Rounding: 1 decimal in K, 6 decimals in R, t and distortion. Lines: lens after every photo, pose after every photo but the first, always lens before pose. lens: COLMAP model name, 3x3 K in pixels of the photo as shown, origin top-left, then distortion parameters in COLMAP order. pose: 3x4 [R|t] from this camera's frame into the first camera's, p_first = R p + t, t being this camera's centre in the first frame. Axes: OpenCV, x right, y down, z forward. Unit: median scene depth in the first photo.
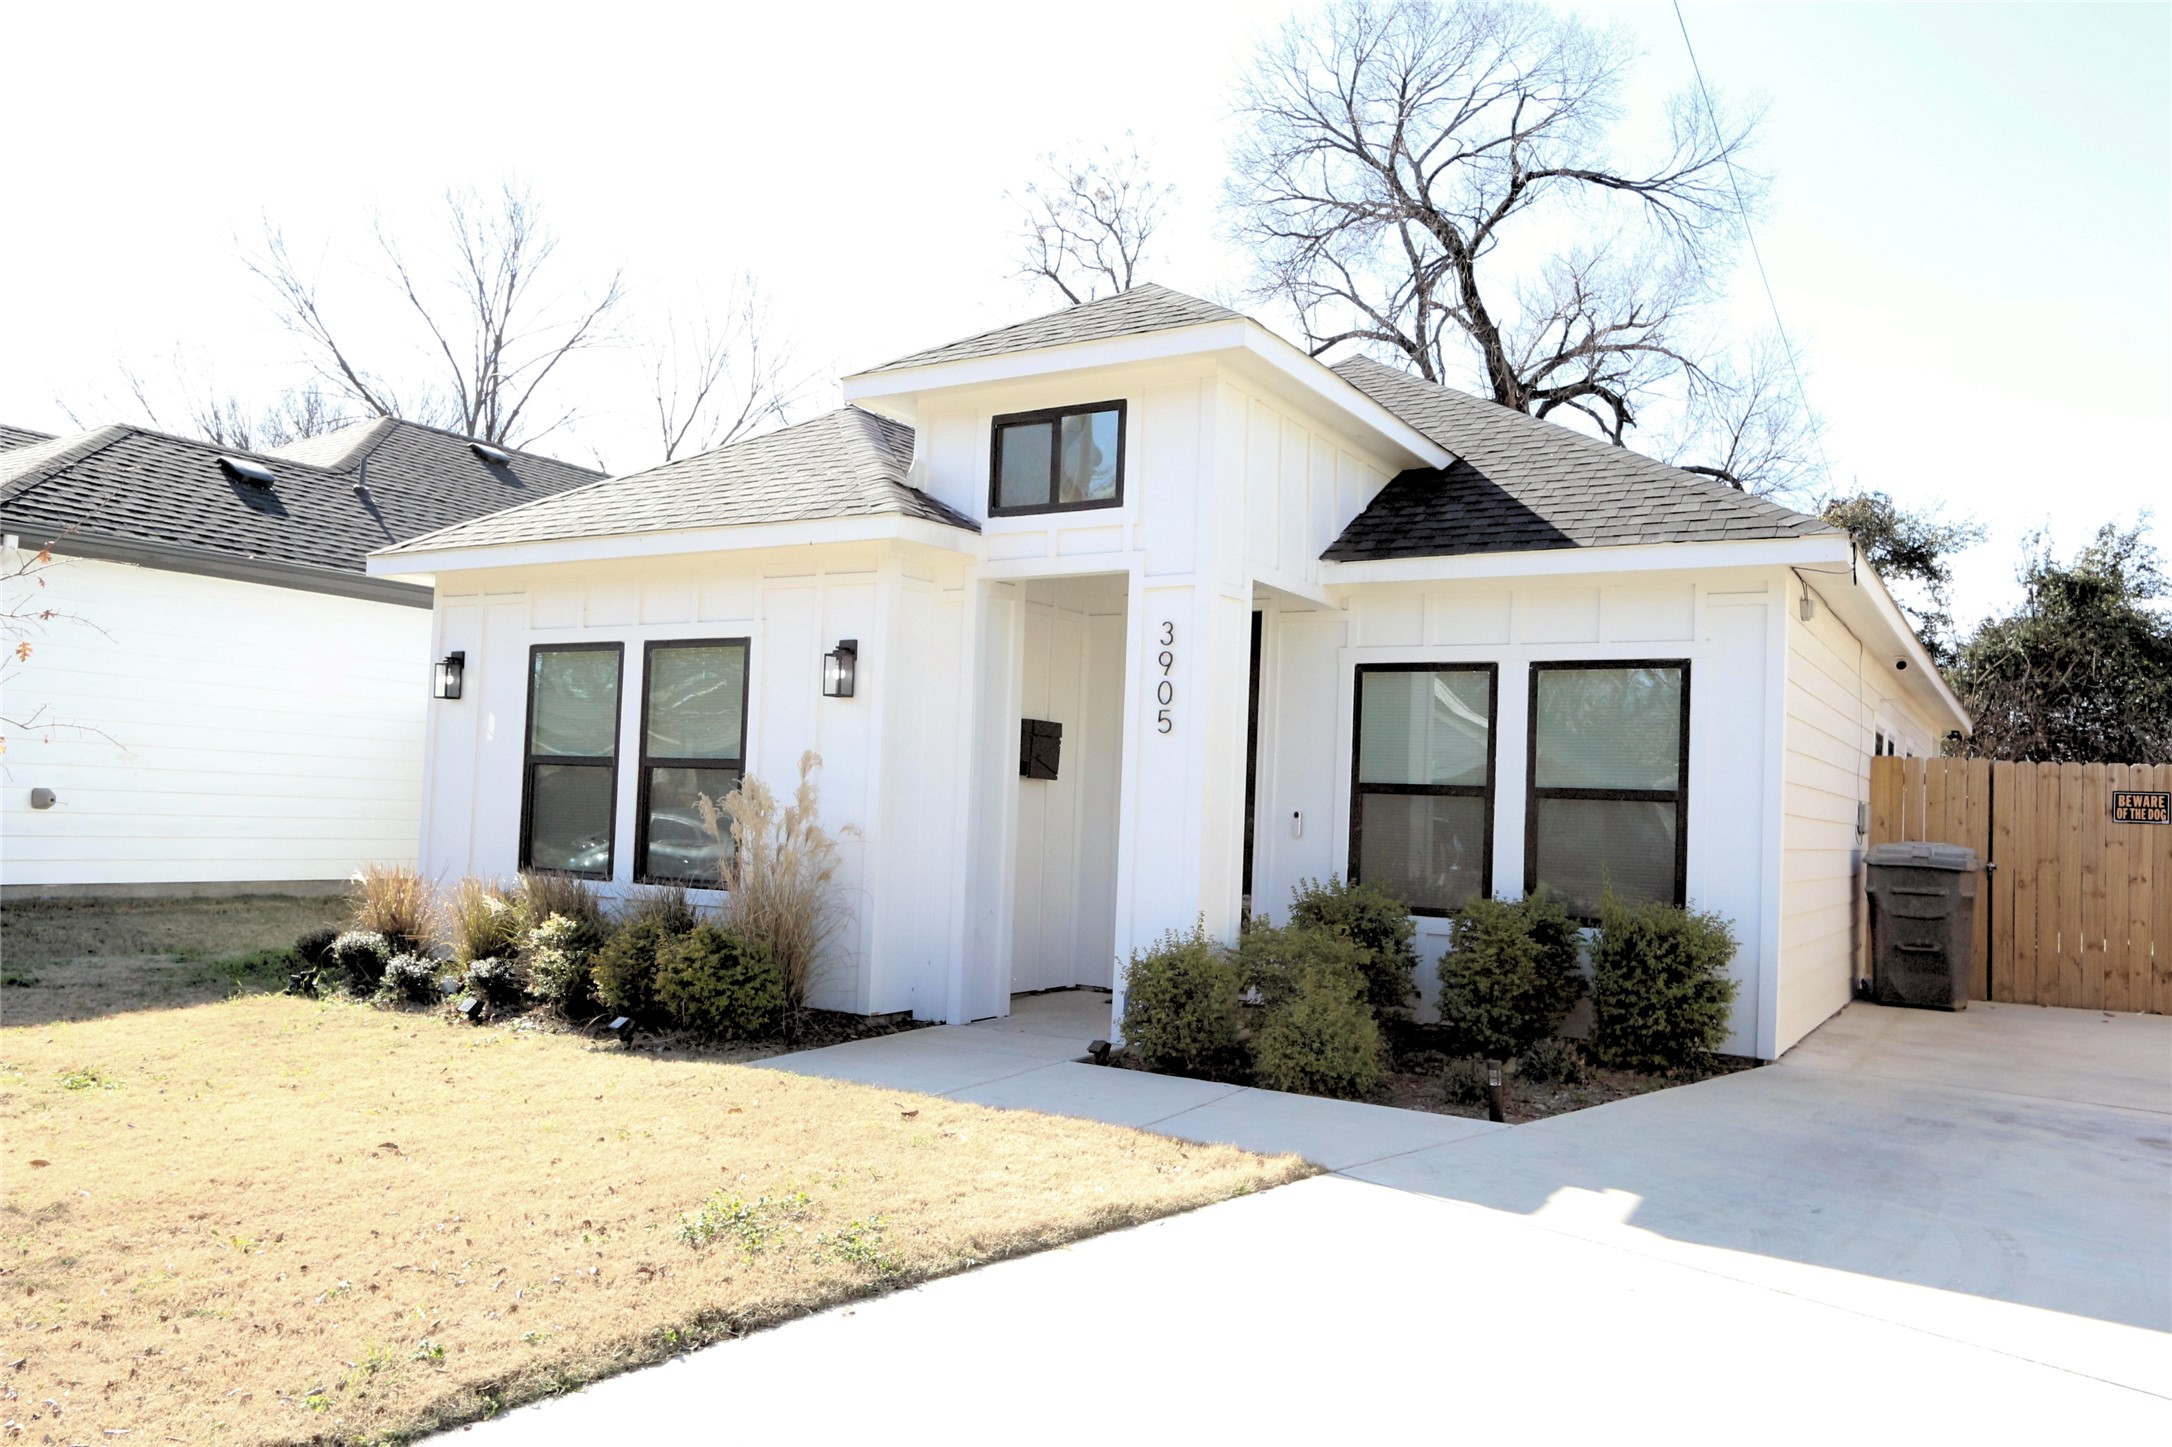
lens RADIAL K [[1589.0, 0, 1090.6], [0, 1589.0, 729.9], [0, 0, 1]] dist [-0.007536, 0.001461]
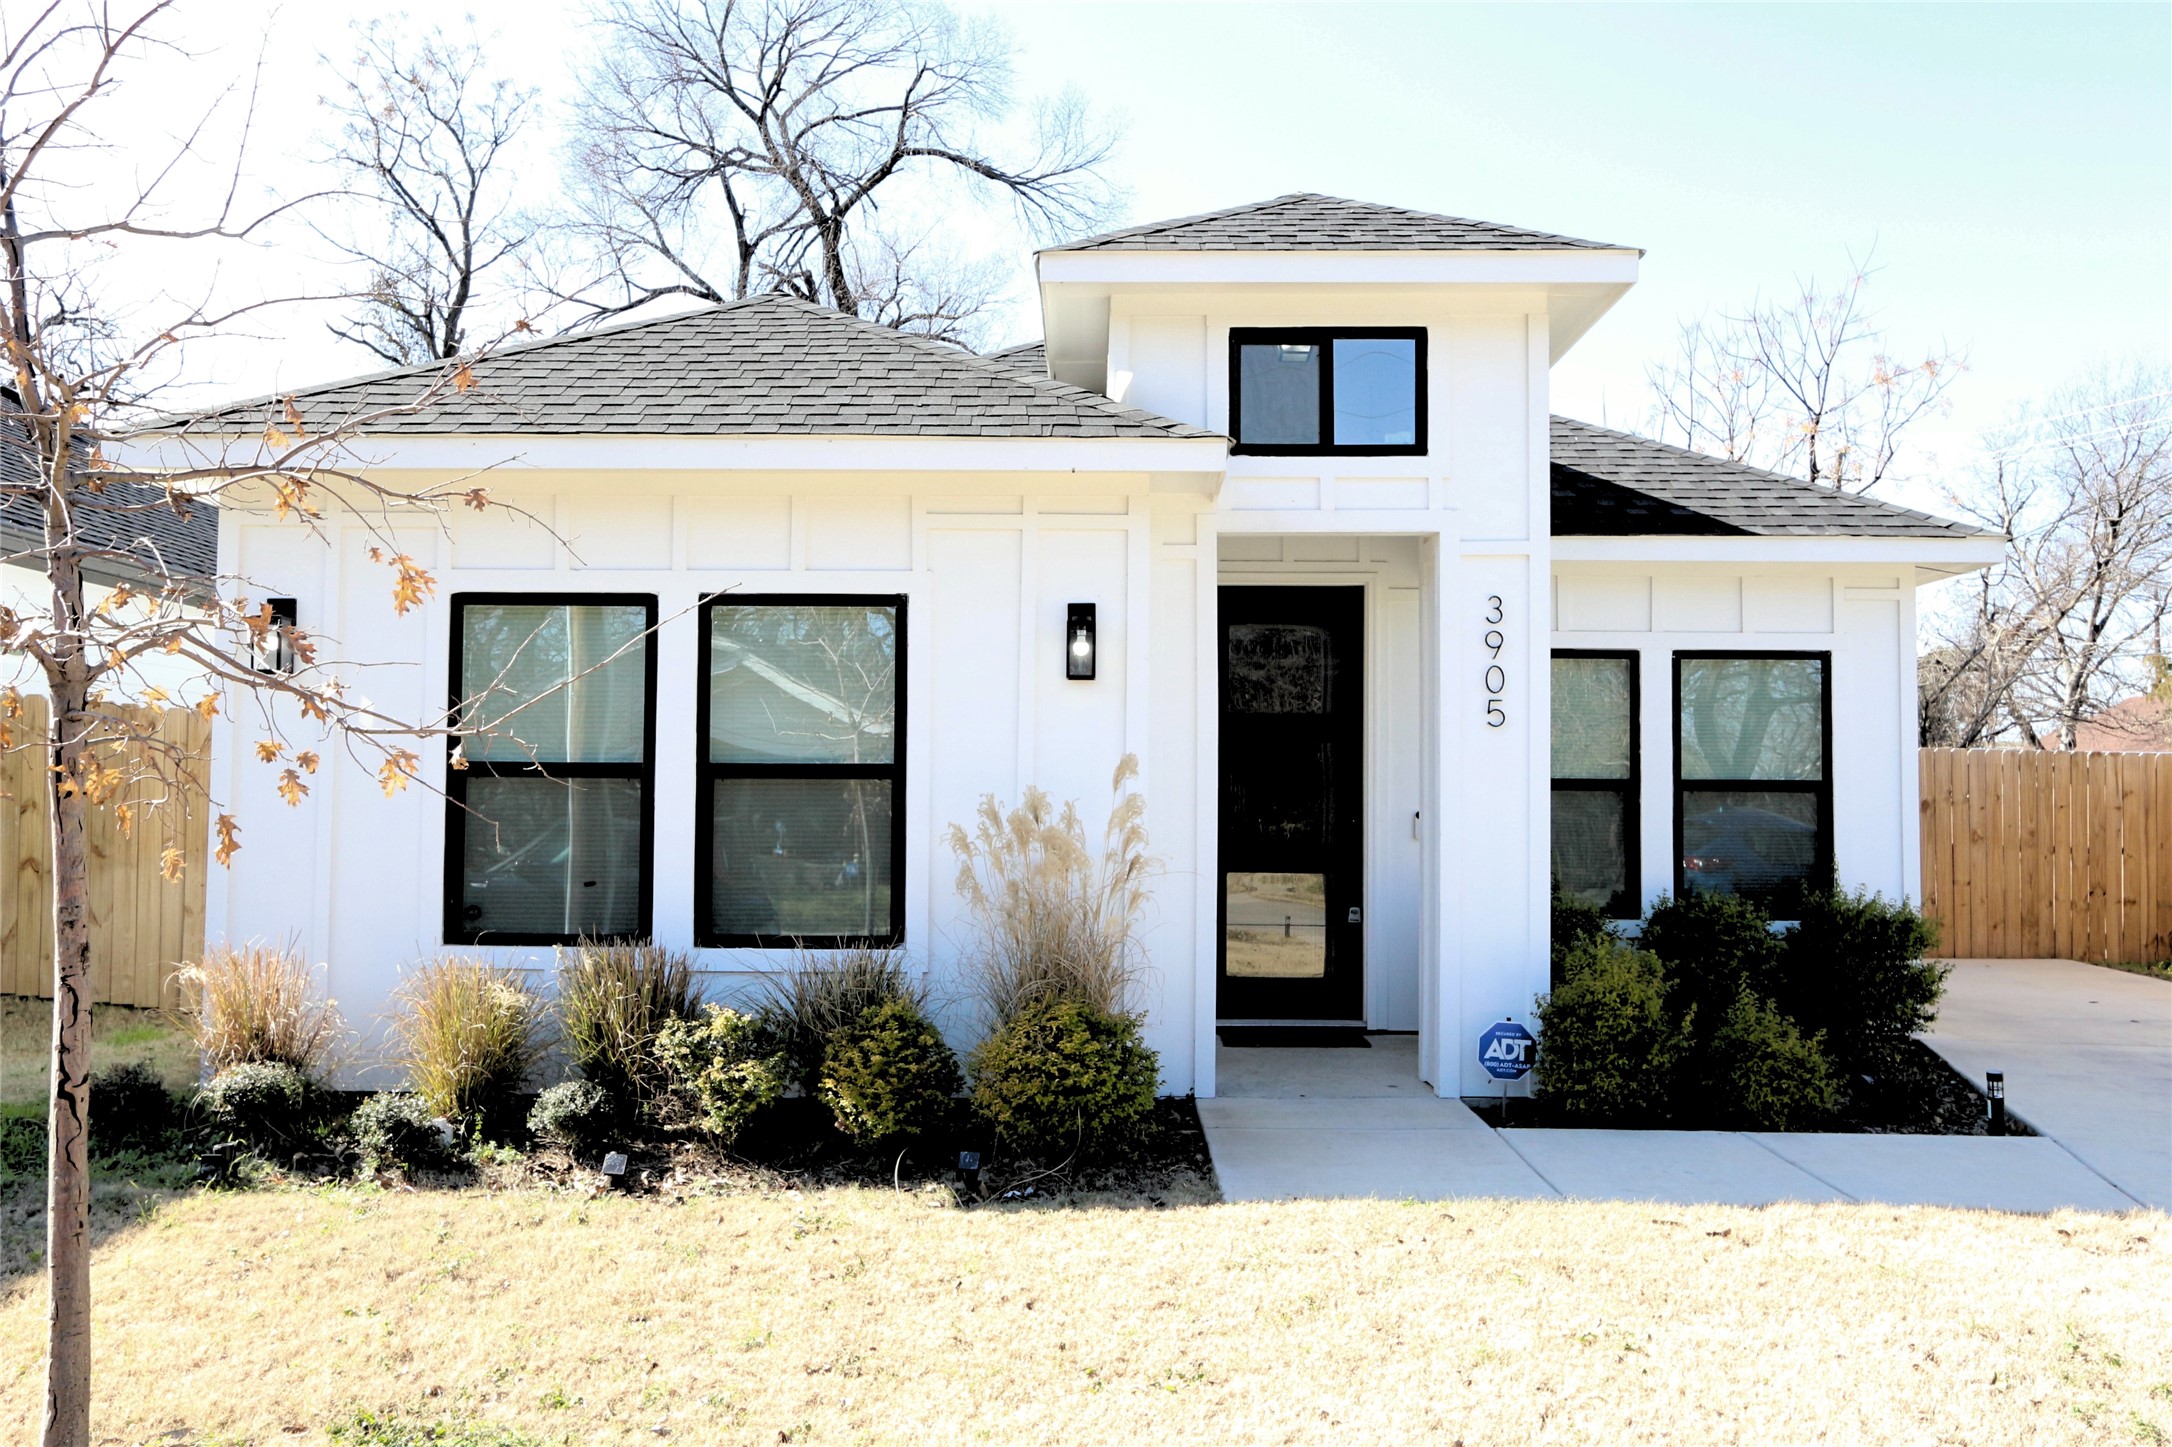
lens RADIAL K [[1589.0, 0, 1090.6], [0, 1589.0, 729.9], [0, 0, 1]] dist [-0.007536, 0.001461]
pose [[0.860965, -0.006245, 0.508626, -0.517500], [-0.000460, 0.999915, 0.013057, -0.006636], [-0.508664, -0.011476, 0.860889, 0.342467]]
